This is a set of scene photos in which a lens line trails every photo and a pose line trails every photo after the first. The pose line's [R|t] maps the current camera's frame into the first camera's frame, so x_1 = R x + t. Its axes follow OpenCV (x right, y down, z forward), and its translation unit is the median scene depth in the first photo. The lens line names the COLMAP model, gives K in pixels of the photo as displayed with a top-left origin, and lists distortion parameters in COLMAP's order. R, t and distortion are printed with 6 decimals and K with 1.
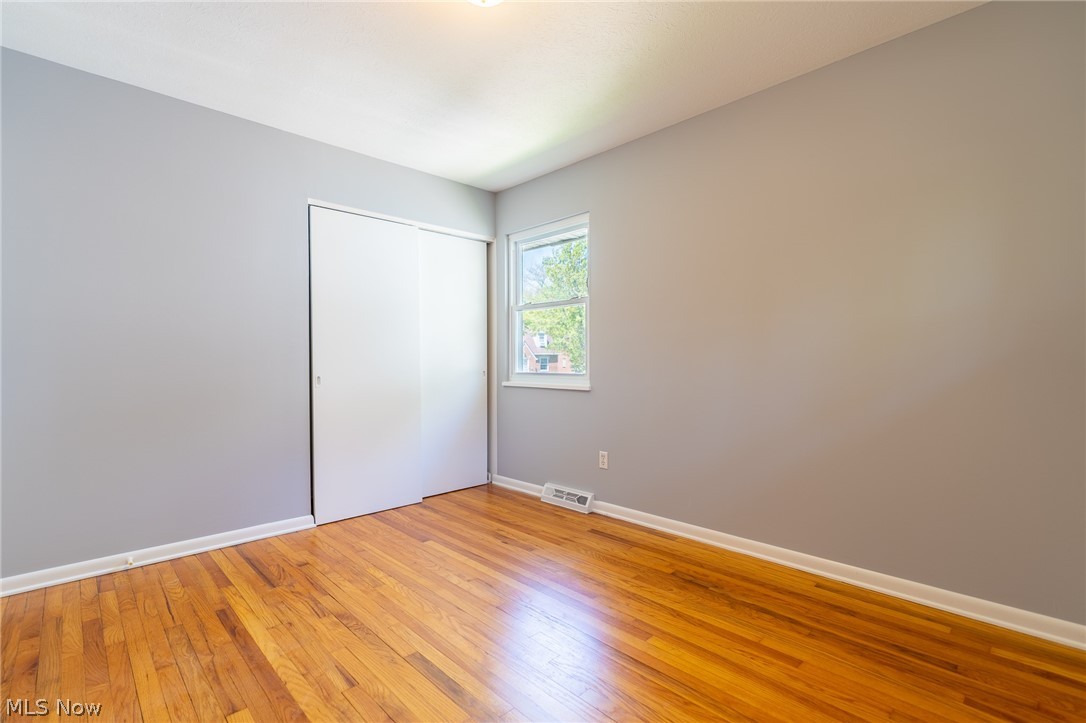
lens RADIAL K [[500.3, 0, 543.1], [0, 500.3, 364.2], [0, 0, 1]] dist [0.016925, 0.000359]
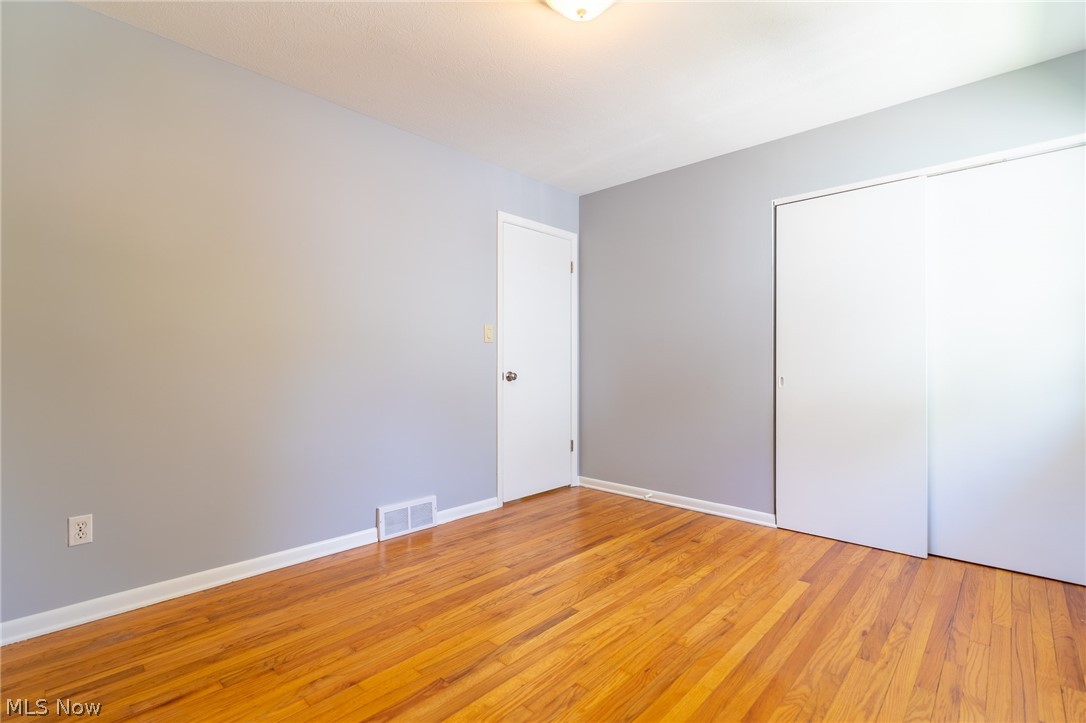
lens RADIAL K [[500.3, 0, 543.2], [0, 500.3, 361.5], [0, 0, 1]] dist [0.016925, 0.000359]
pose [[0.051285, -0.004089, -0.998676, 0.699932], [0.000359, 0.999992, -0.004076, -0.004273], [0.998684, -0.000150, 0.051286, 0.653668]]
